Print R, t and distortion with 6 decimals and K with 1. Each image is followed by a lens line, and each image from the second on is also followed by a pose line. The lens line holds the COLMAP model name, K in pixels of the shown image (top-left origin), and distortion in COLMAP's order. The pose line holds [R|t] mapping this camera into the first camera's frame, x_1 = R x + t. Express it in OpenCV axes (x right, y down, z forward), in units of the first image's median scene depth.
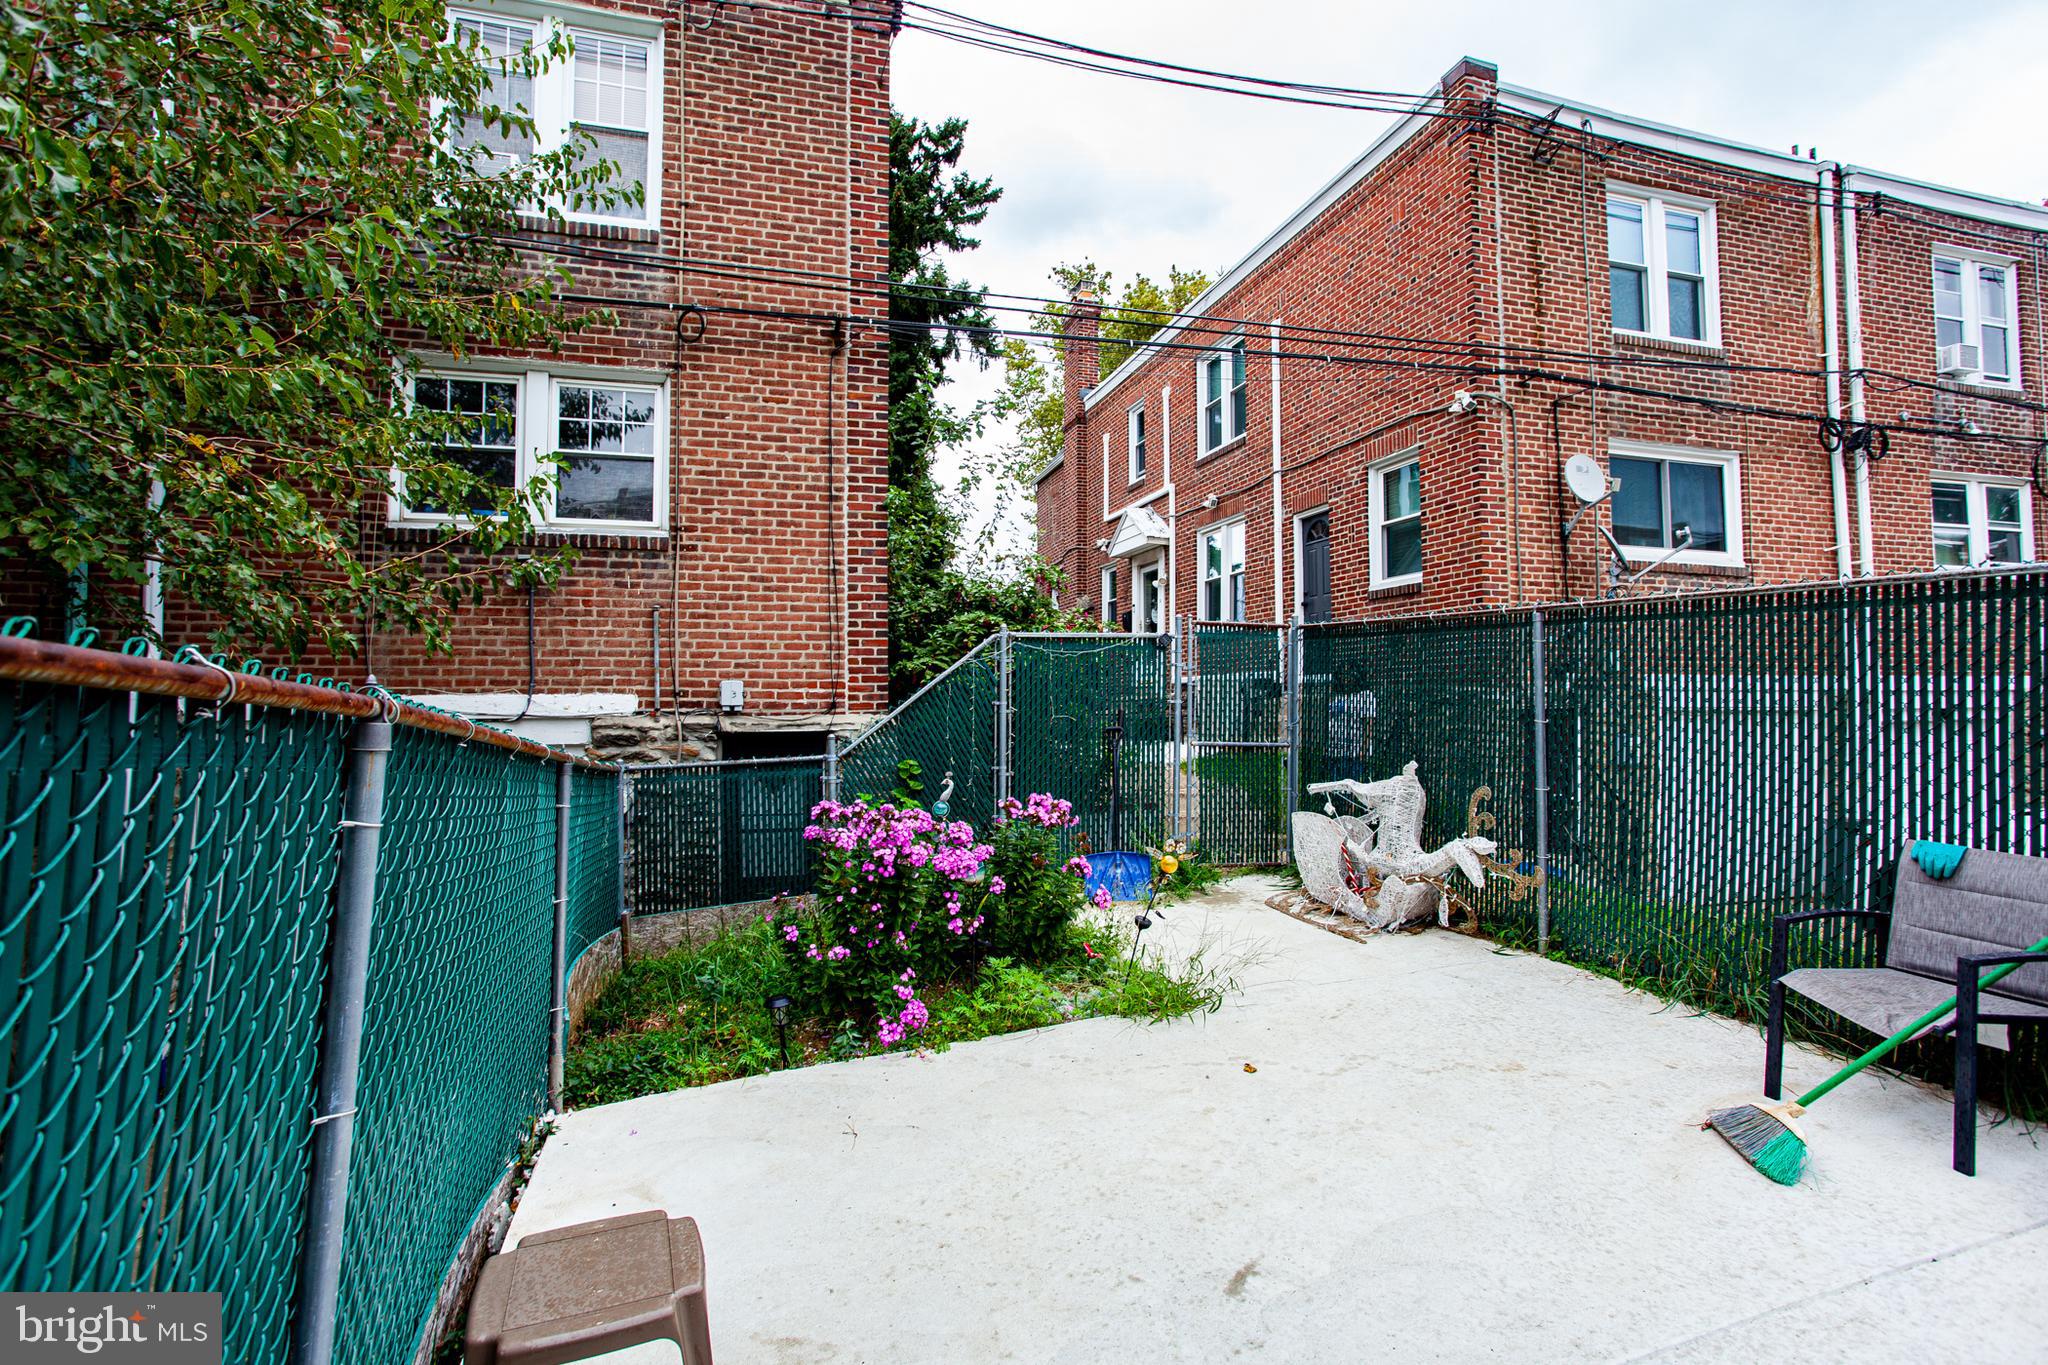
lens RADIAL K [[985.4, 0, 1020.6], [0, 985.4, 673.9], [0, 0, 1]] dist [-0.051232, 0.026137]
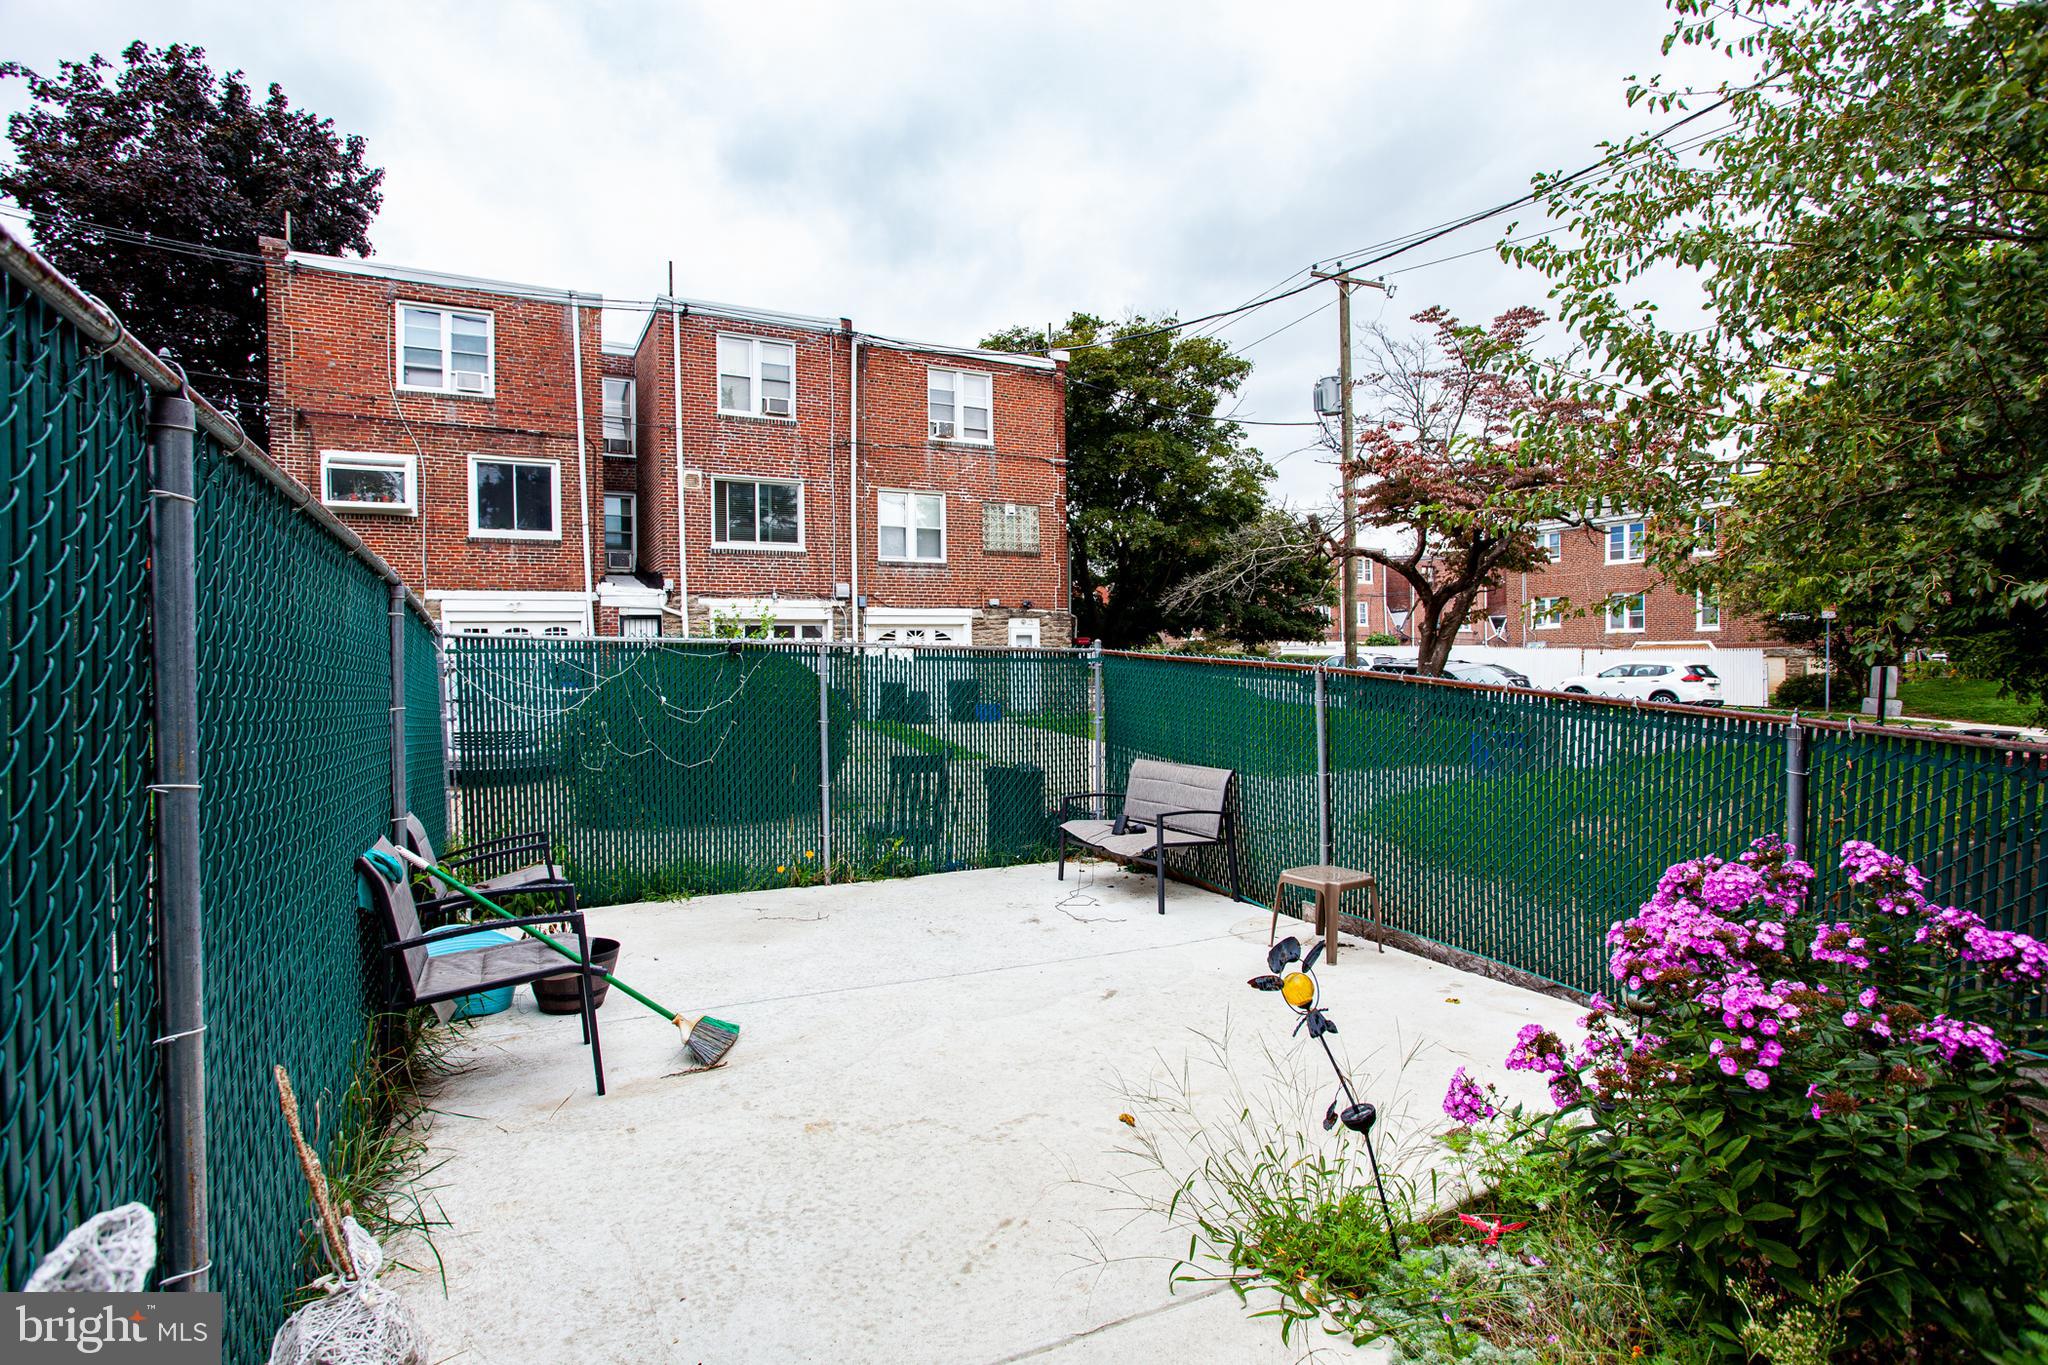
lens RADIAL K [[985.4, 0, 1023.0], [0, 985.4, 675.7], [0, 0, 1]] dist [-0.051232, 0.026137]
pose [[-0.979740, 0.020739, -0.199198, 0.222848], [0.024380, 0.999577, -0.015840, 0.017324], [0.198786, -0.020376, -0.979831, 0.837218]]
